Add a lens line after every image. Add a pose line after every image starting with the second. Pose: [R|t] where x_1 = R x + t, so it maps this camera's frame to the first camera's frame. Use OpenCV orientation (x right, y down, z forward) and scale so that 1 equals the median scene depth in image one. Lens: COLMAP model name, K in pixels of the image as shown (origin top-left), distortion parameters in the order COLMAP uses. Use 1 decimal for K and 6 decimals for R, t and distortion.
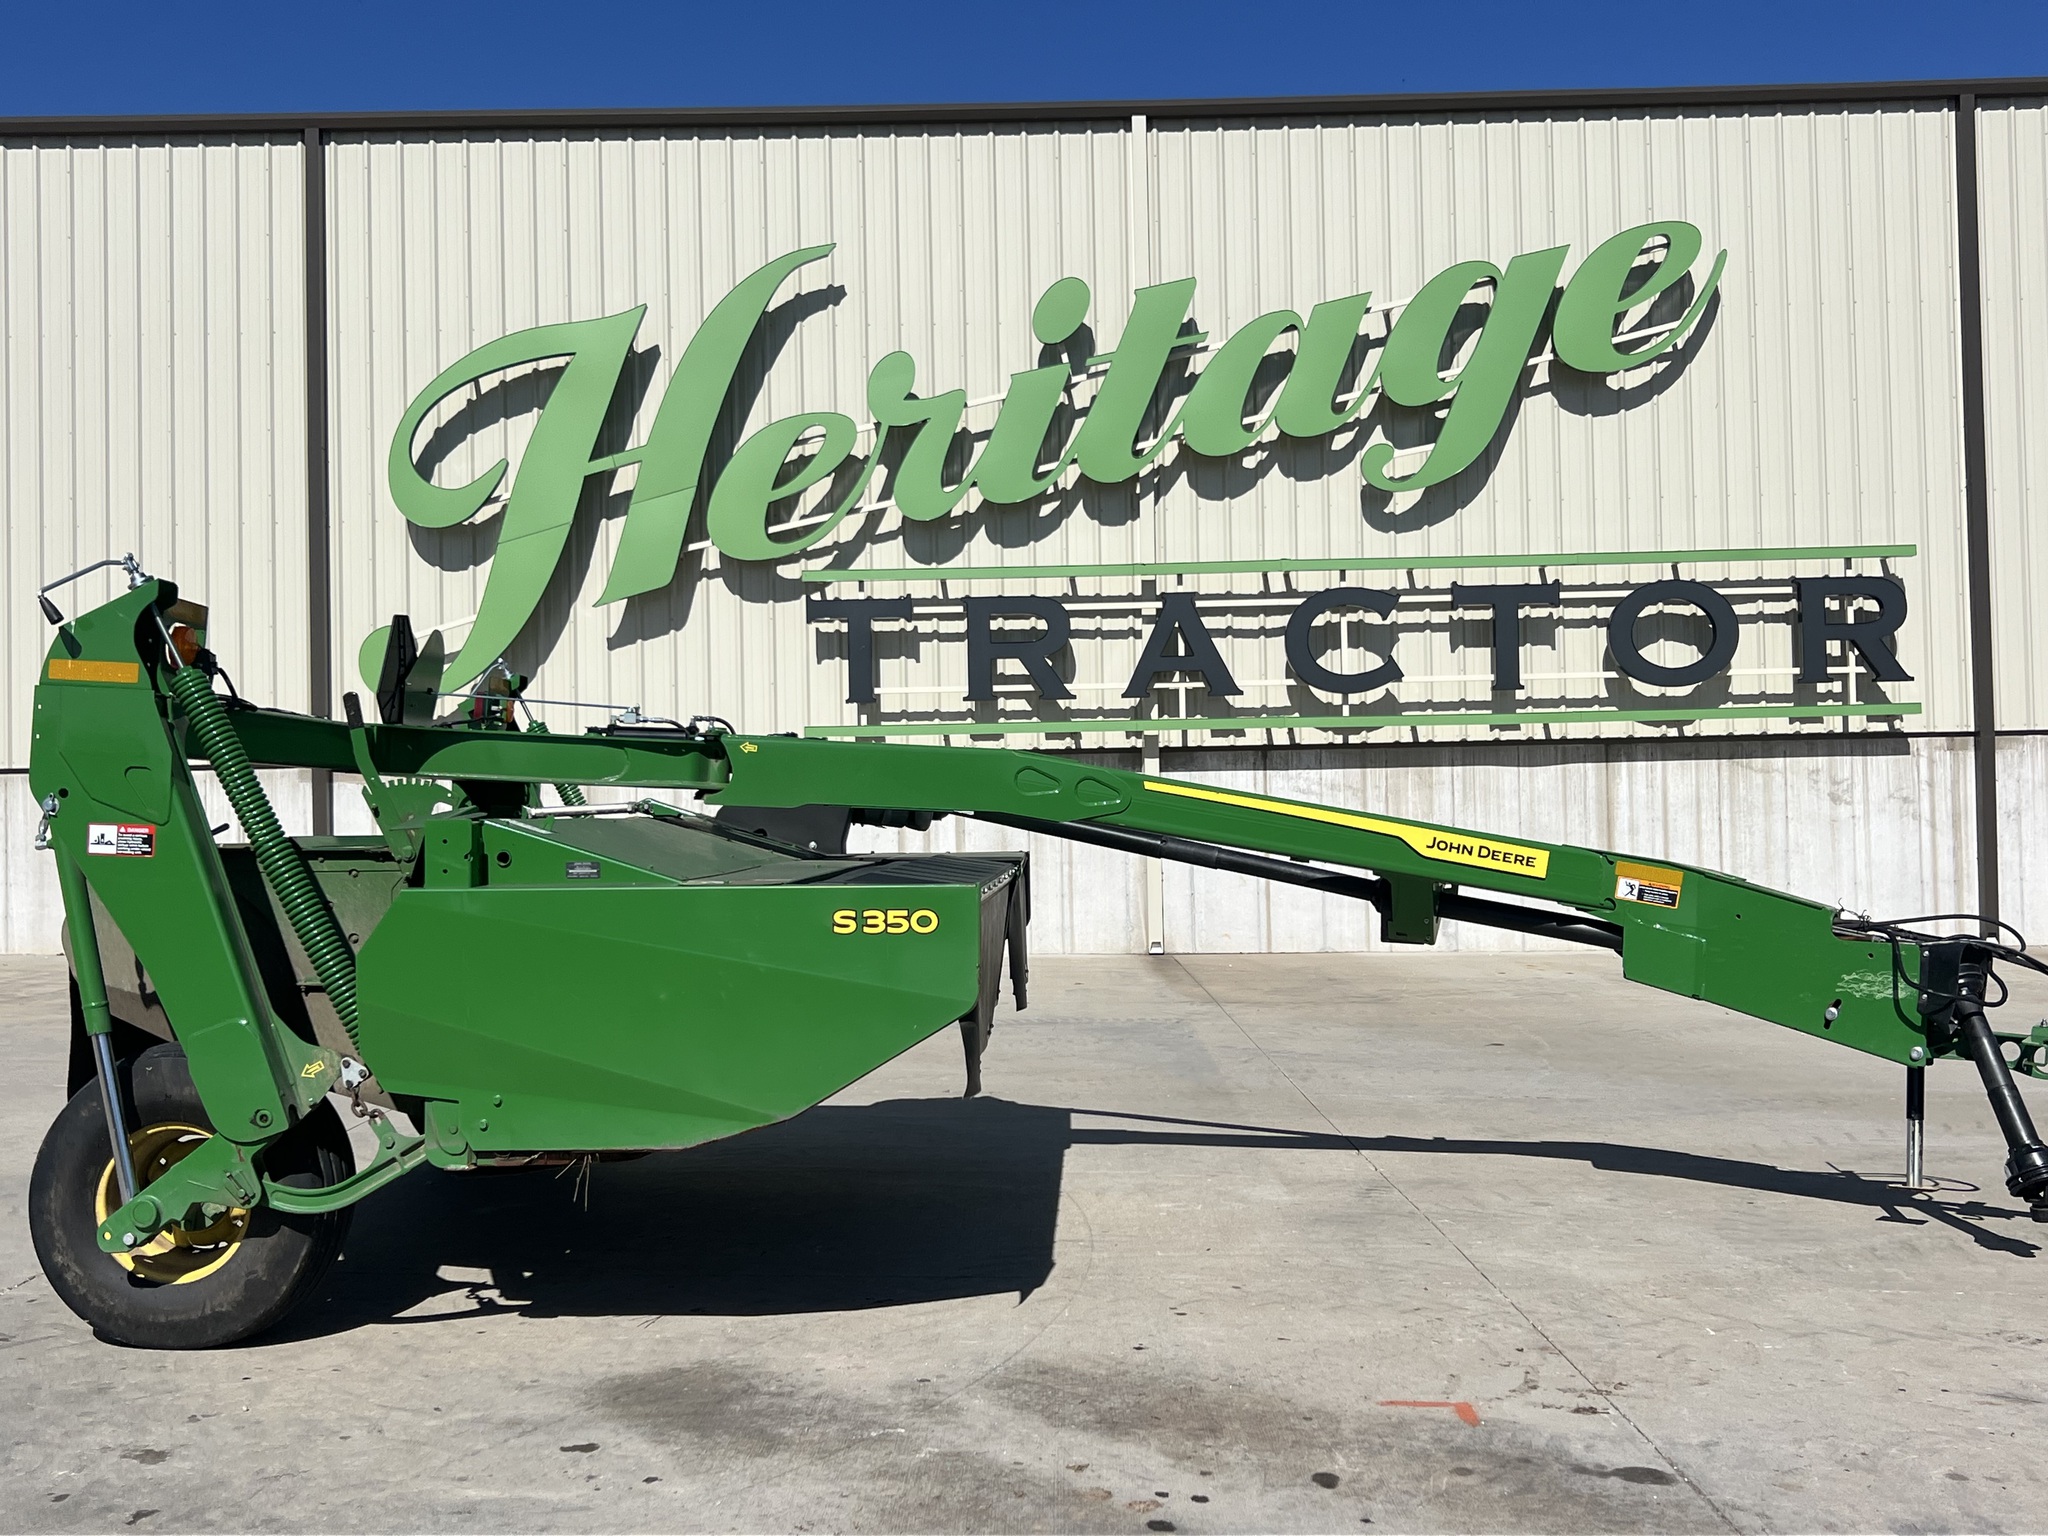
lens RADIAL K [[2114.5, 0, 1026.3], [0, 2114.5, 779.6], [0, 0, 1]] dist [0.155302, -0.382543]
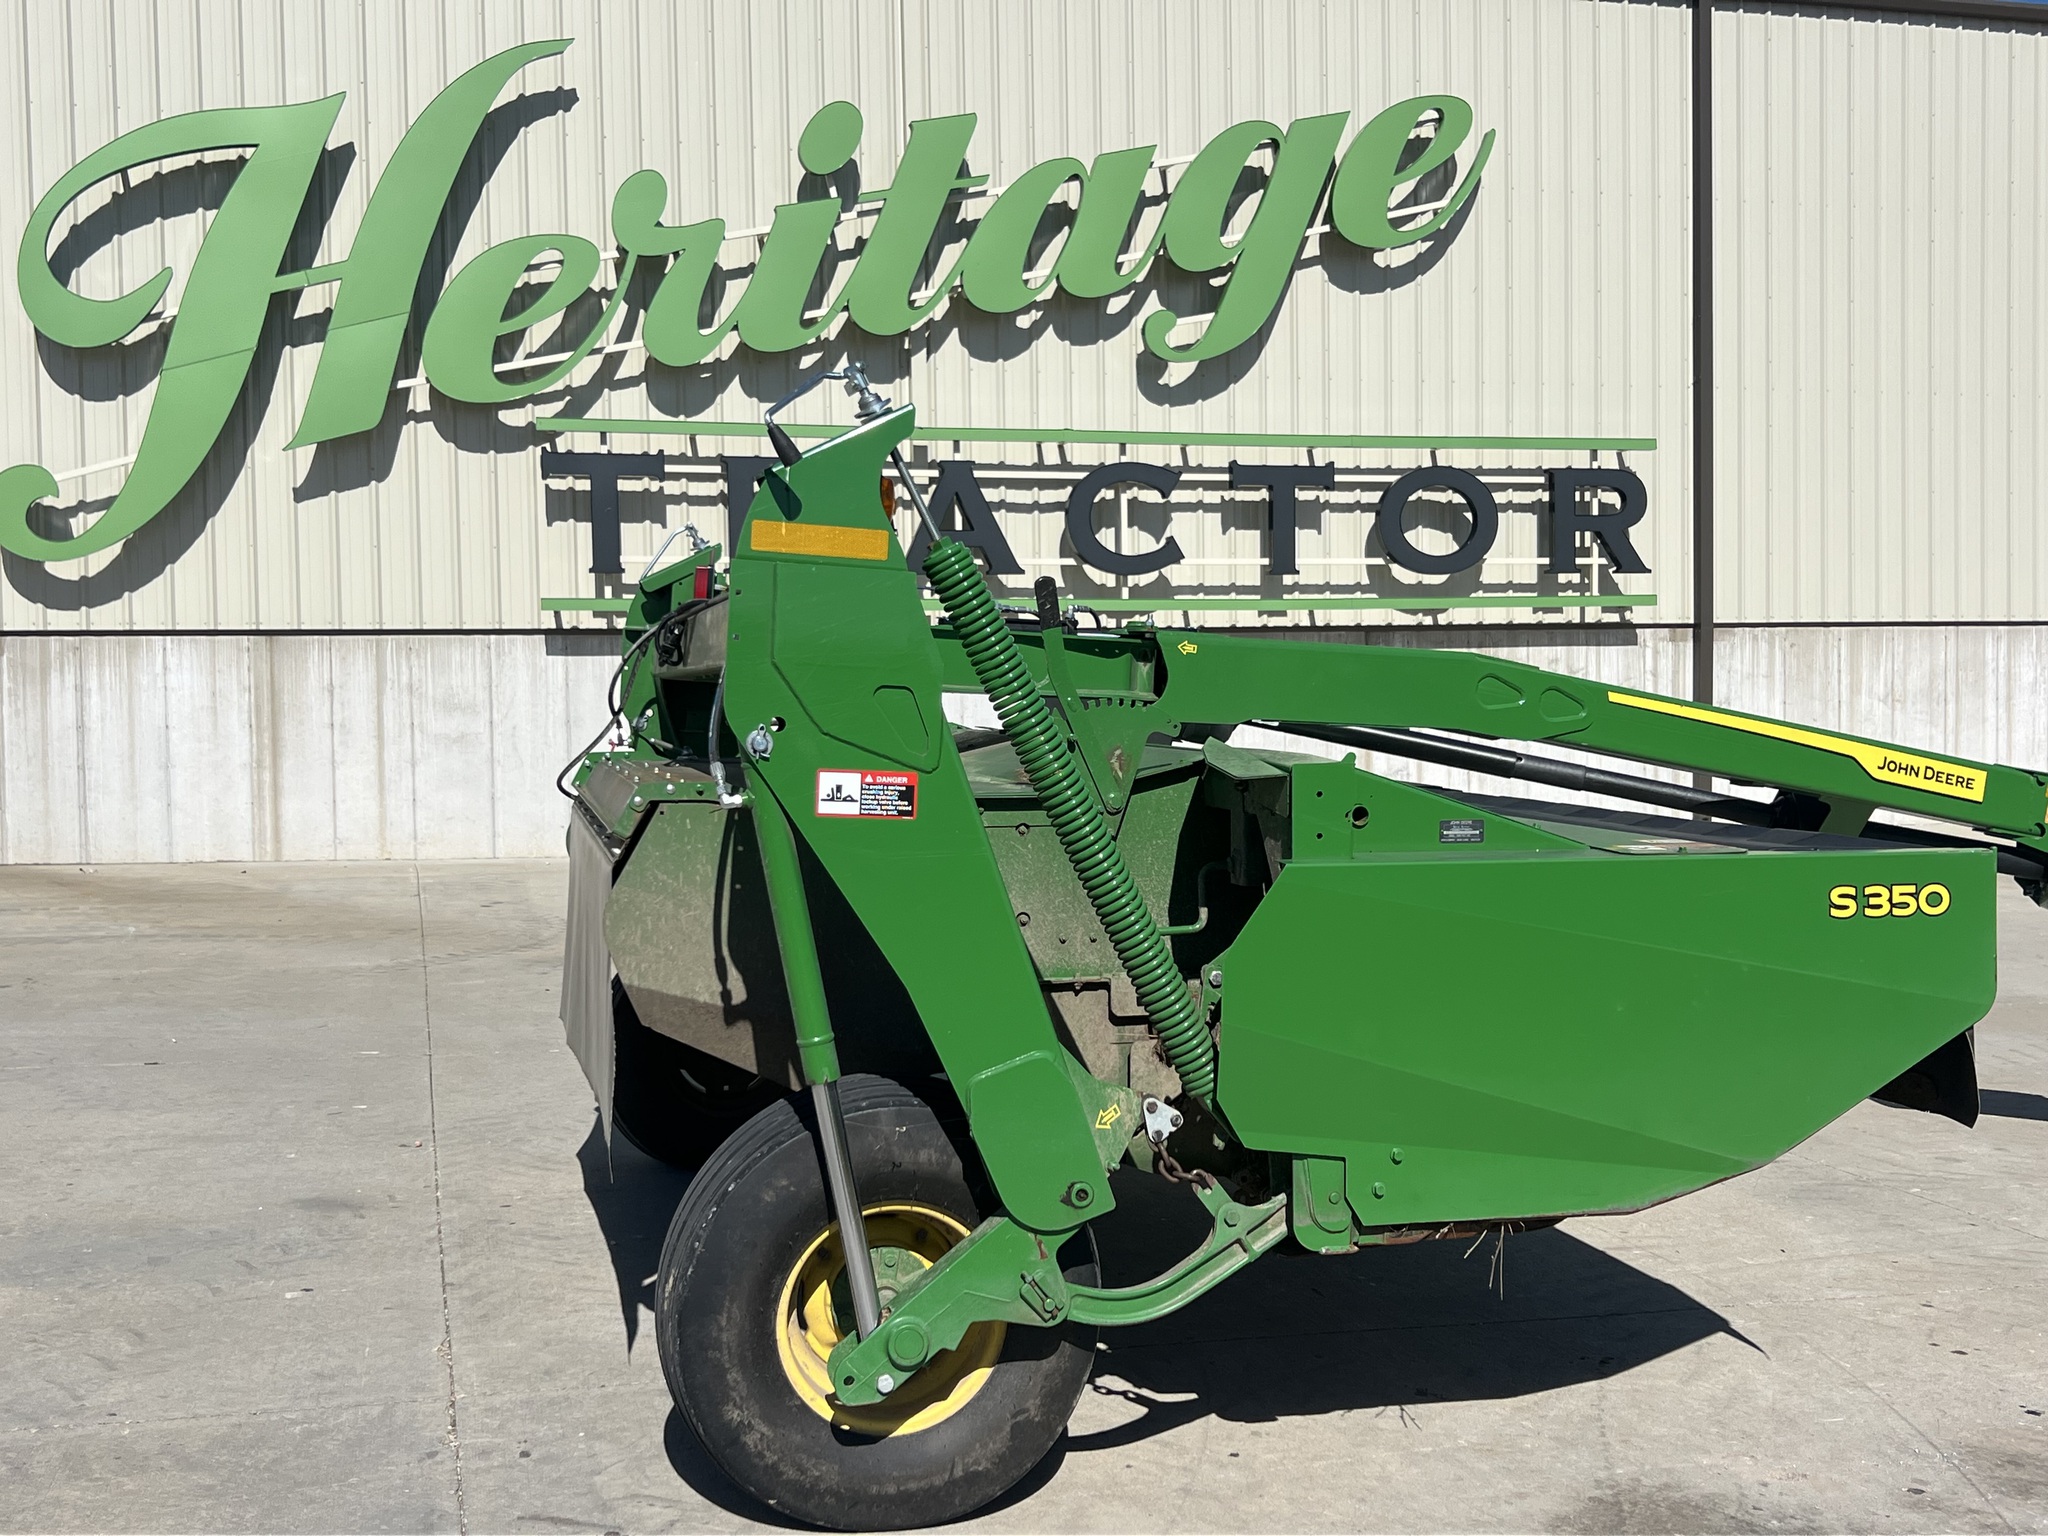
lens RADIAL K [[2114.5, 0, 1026.3], [0, 2114.5, 779.6], [0, 0, 1]] dist [0.155302, -0.382543]
pose [[0.962894, -0.004328, 0.269845, -0.146842], [-0.012040, 0.998187, 0.058973, -0.004304], [-0.269611, -0.060033, 0.961096, 0.092921]]
